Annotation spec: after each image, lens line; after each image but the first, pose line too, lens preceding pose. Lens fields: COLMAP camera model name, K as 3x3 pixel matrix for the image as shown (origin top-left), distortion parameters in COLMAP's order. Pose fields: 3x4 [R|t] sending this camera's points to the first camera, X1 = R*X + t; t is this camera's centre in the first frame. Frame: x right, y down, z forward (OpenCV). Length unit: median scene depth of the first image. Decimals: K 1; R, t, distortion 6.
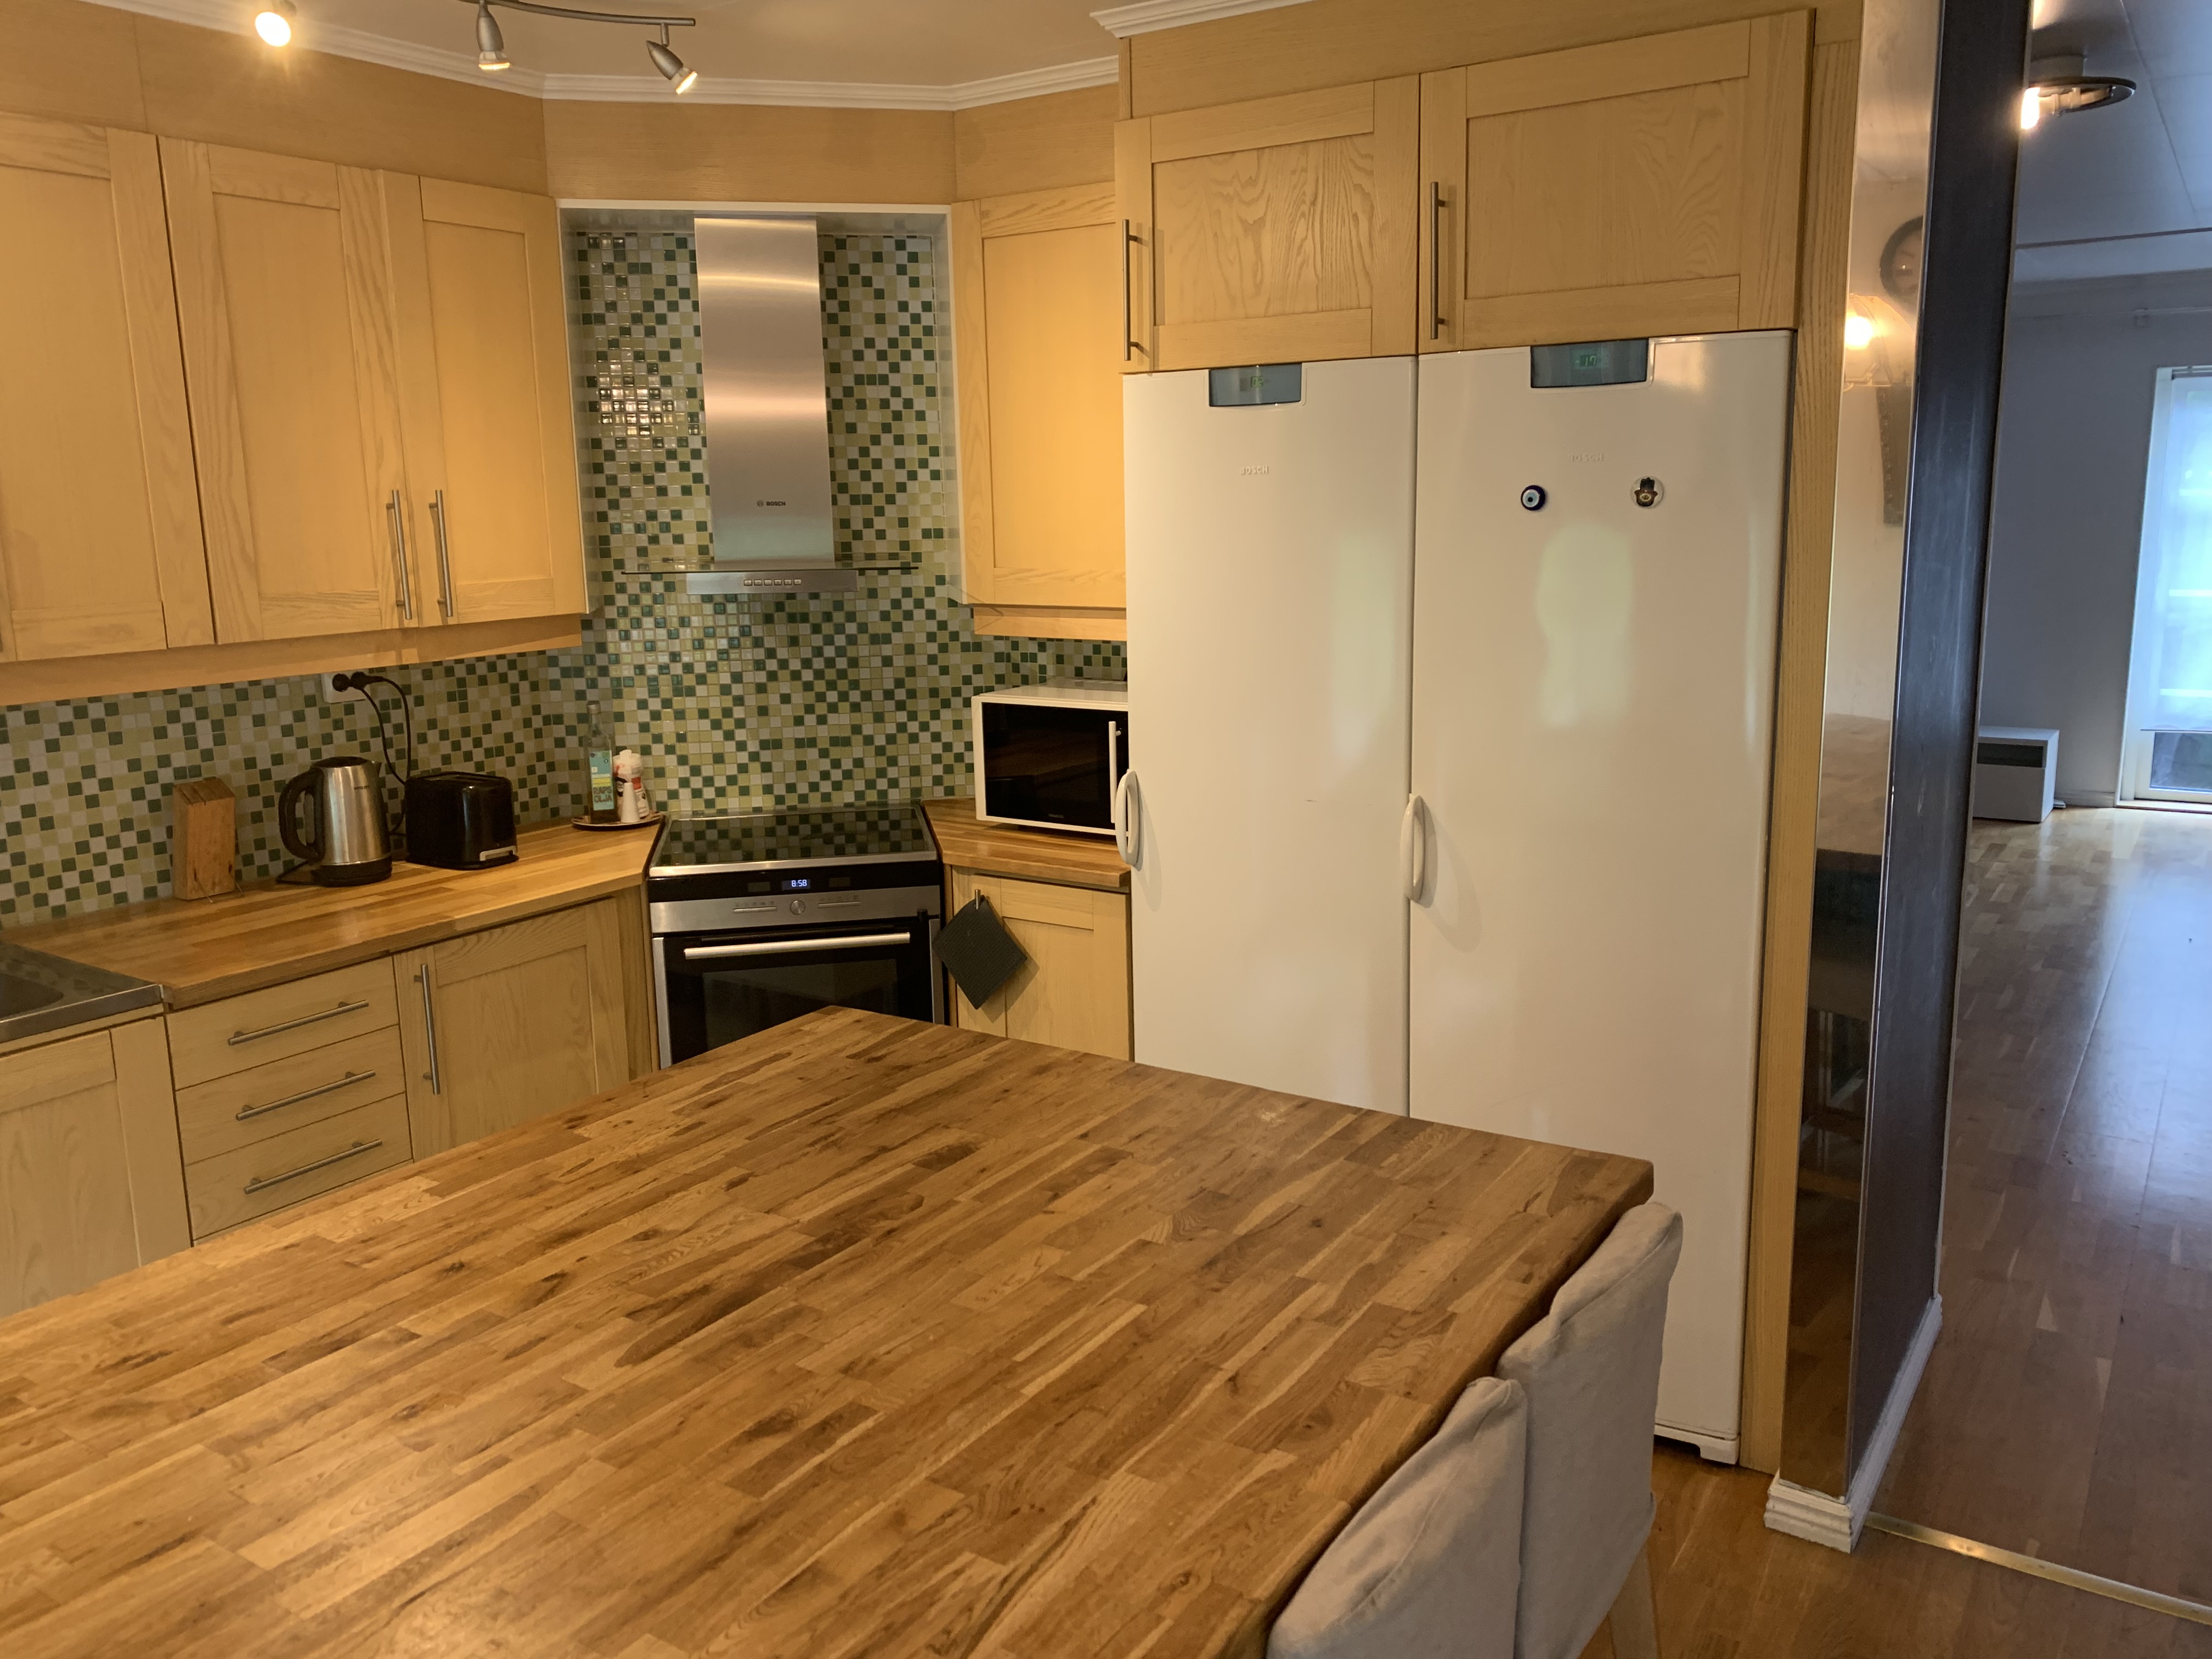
lens RADIAL K [[1726.0, 0, 1121.4], [0, 1726.0, 826.0], [0, 0, 1]] dist [0.049274, -0.042138]
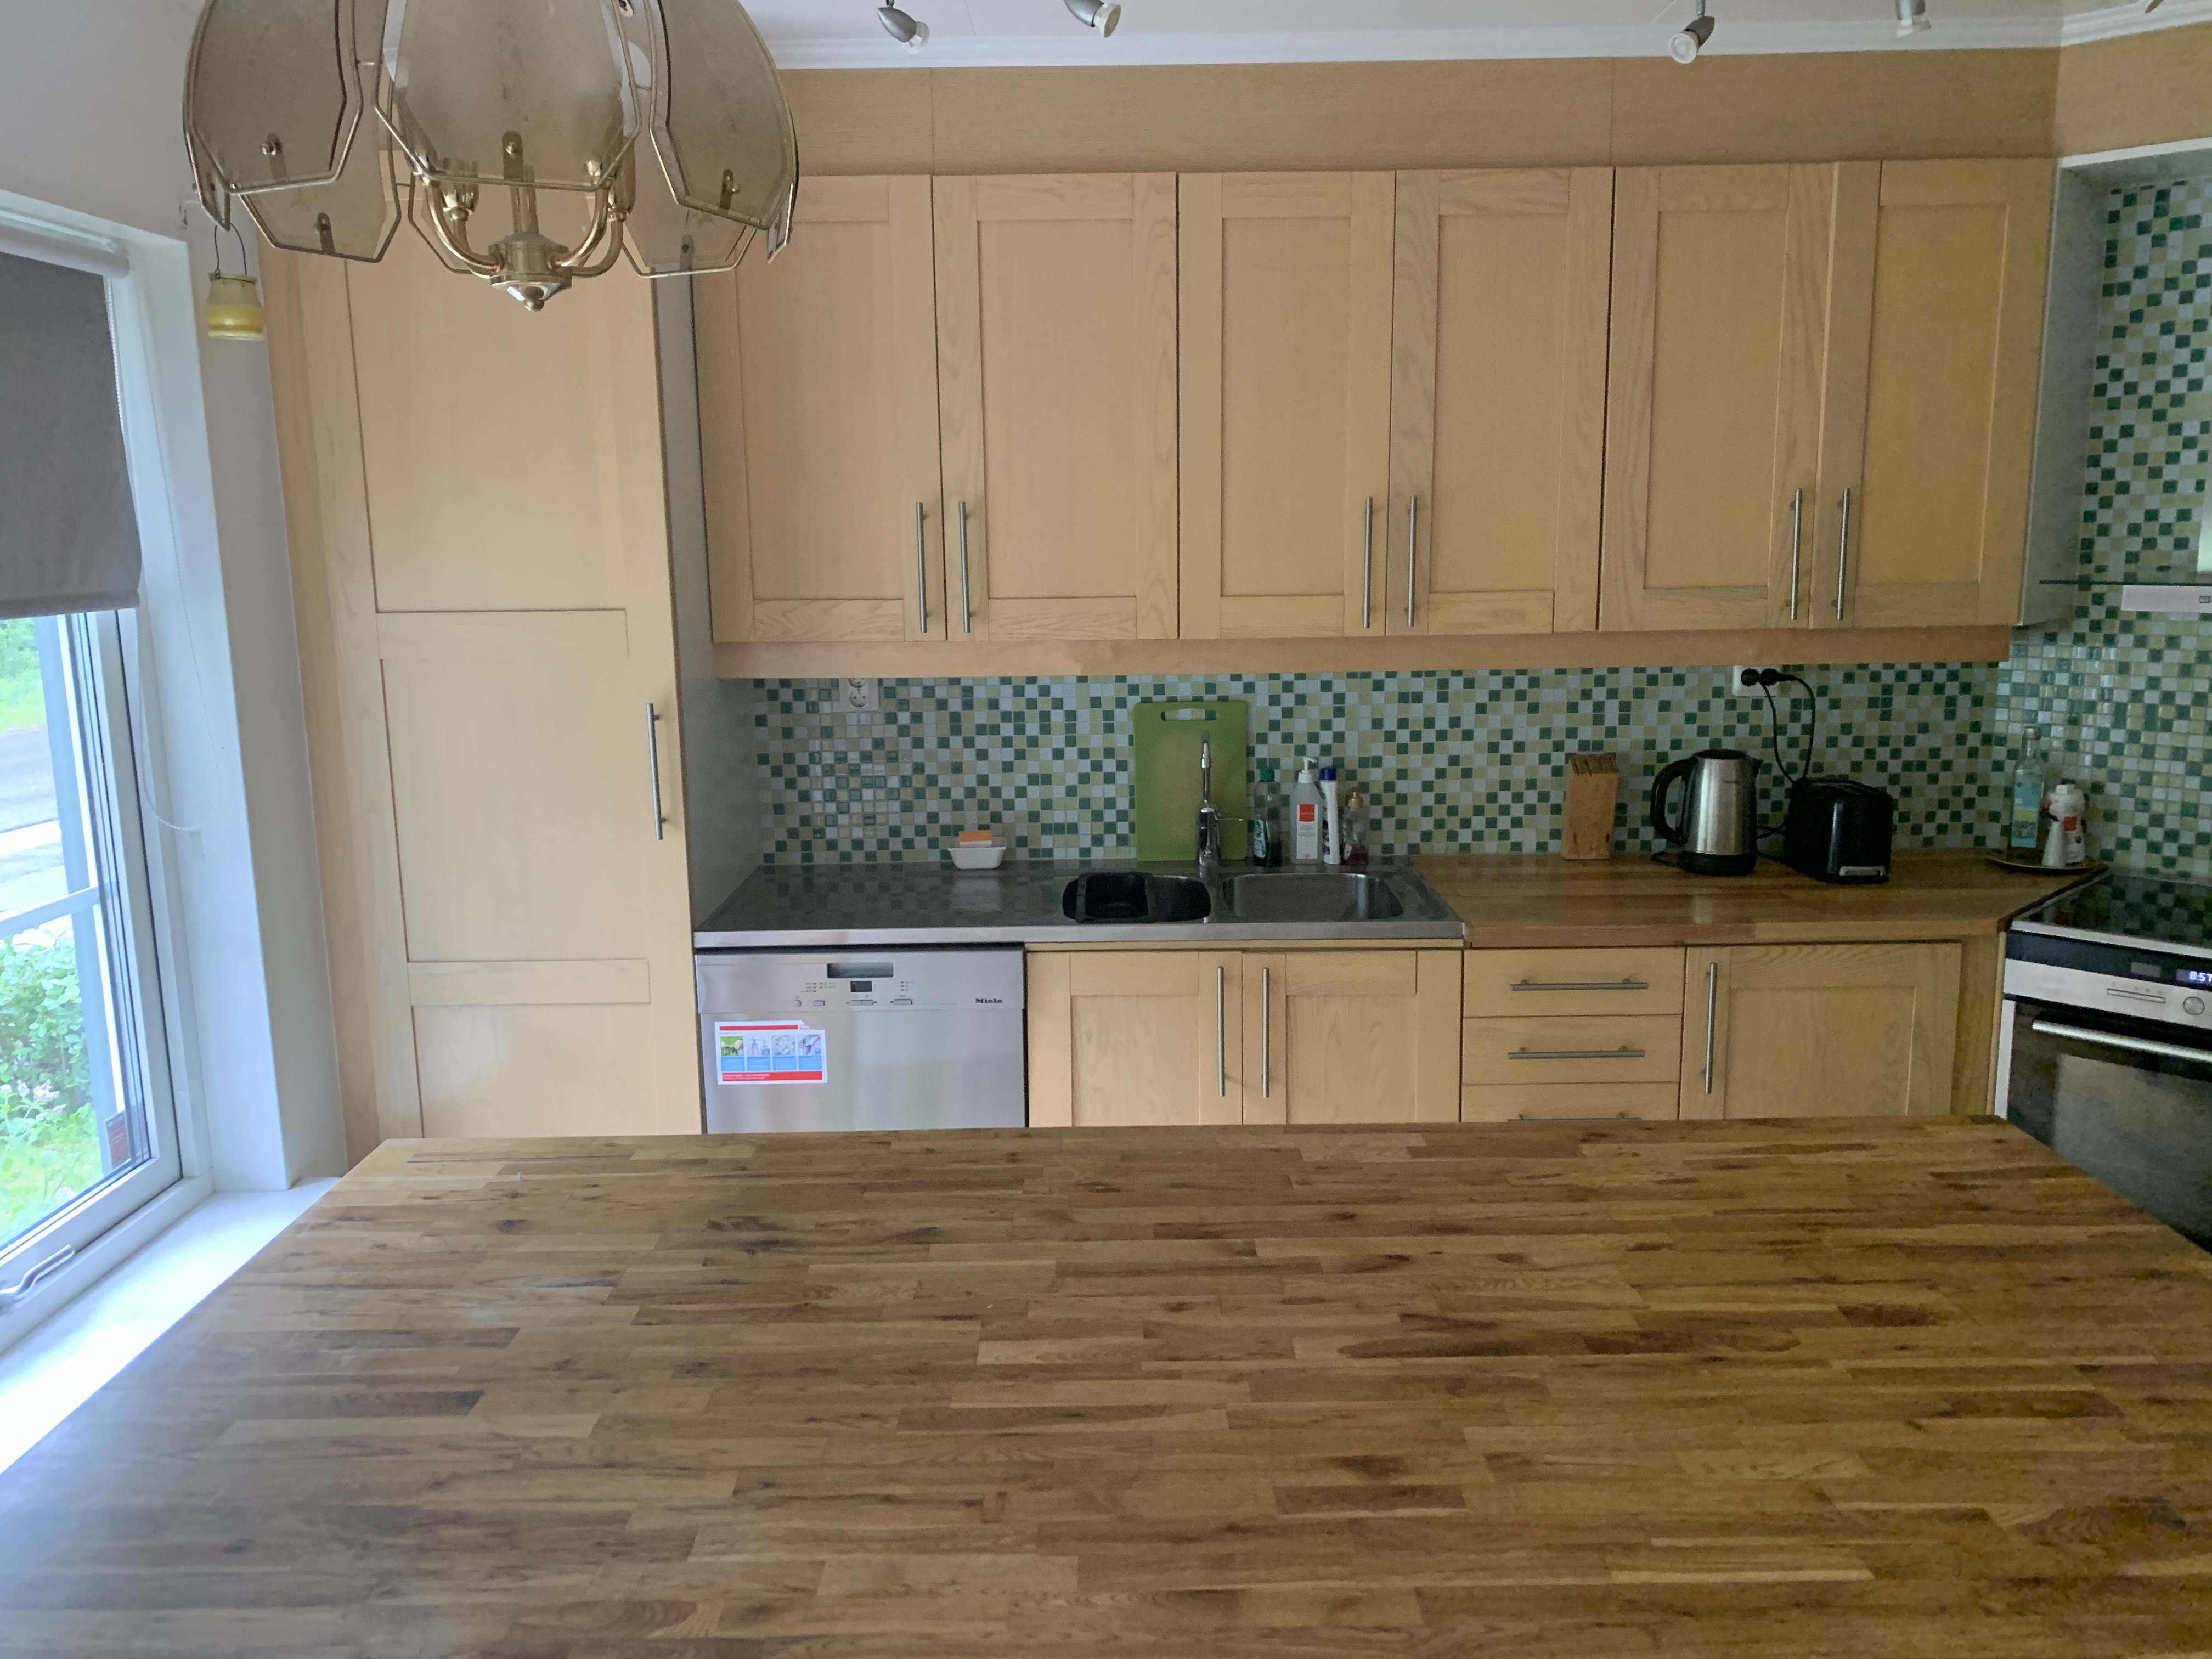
lens RADIAL K [[1726.0, 0, 1121.4], [0, 1726.0, 826.0], [0, 0, 1]] dist [0.049274, -0.042138]
pose [[0.551642, 0.163274, -0.817944, 0.209433], [-0.157597, 0.983393, 0.090012, -0.033021], [0.819057, 0.079251, 0.568212, 0.138755]]
